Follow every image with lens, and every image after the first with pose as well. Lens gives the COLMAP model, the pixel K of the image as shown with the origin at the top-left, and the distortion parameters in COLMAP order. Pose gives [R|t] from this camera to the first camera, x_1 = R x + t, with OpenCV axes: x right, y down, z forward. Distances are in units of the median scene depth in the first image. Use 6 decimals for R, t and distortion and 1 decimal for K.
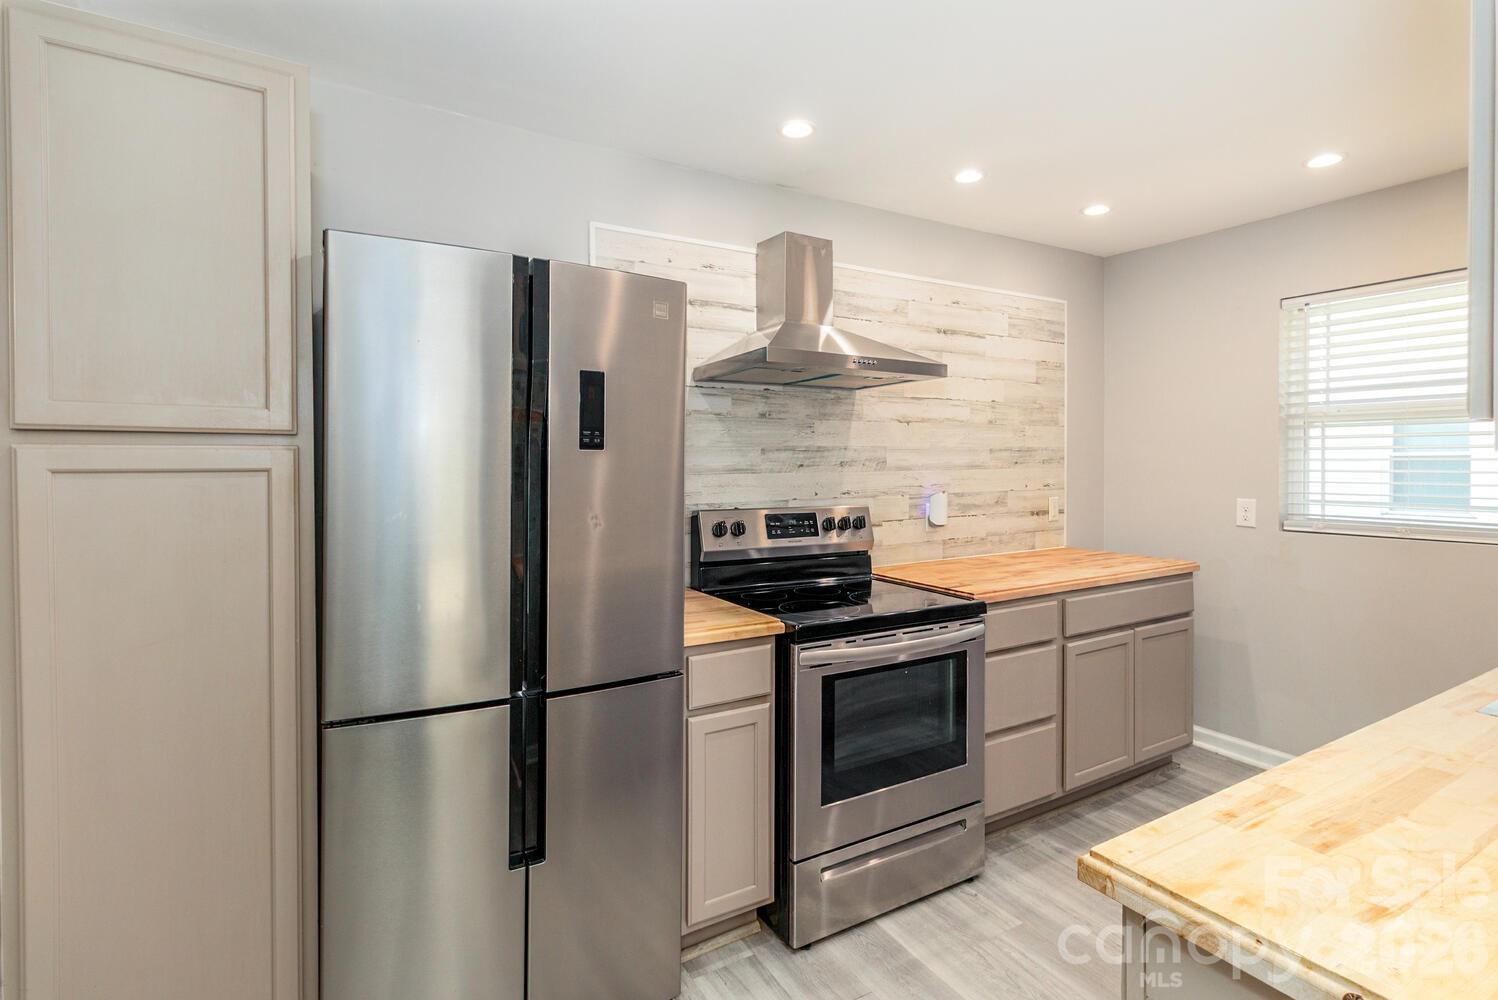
lens RADIAL K [[715.7, 0, 748.9], [0, 715.7, 469.5], [0, 0, 1]] dist [0.002317, -0.000822]
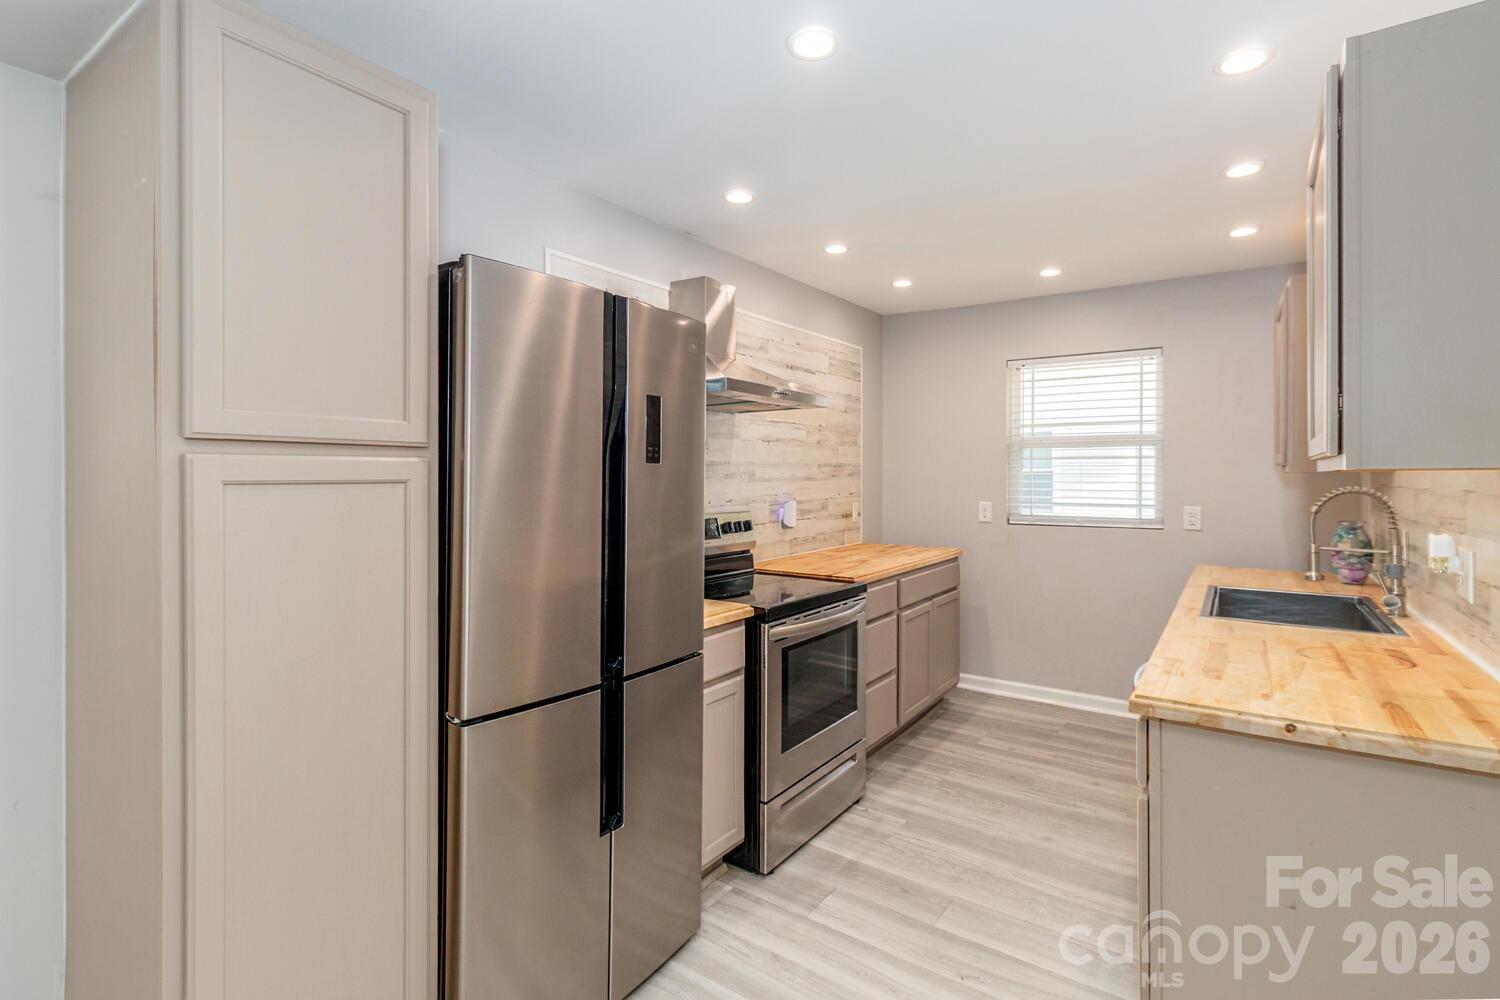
lens RADIAL K [[697.5, 0, 746.4], [0, 697.5, 476.2], [0, 0, 1]] dist [0.002860, 0.000283]
pose [[0.914410, 0.001575, 0.404787, -0.332555], [0.001754, 0.999968, -0.007854, 0.001081], [-0.404786, 0.007892, 0.914377, -0.058397]]
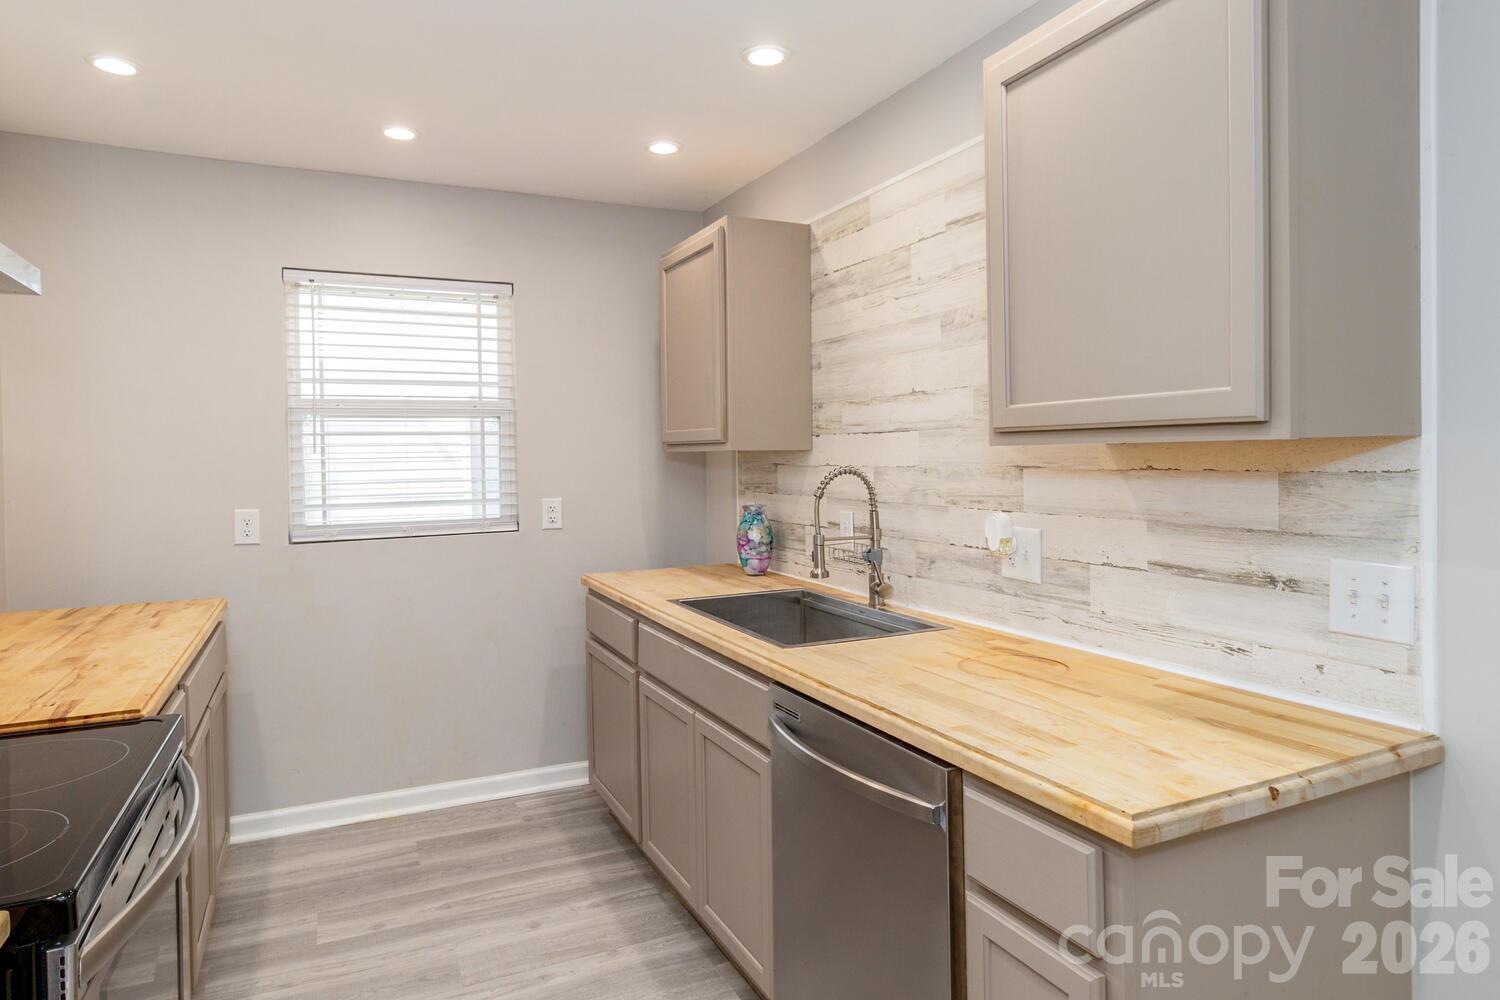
lens RADIAL K [[889.2, 0, 728.9], [0, 889.2, 467.1], [0, 0, 1]] dist [0.001900, 0.000751]
pose [[0.114291, -0.014299, 0.993344, -0.269382], [0.025019, 0.999621, 0.011510, -0.003948], [-0.993132, 0.023537, 0.114605, 0.431242]]
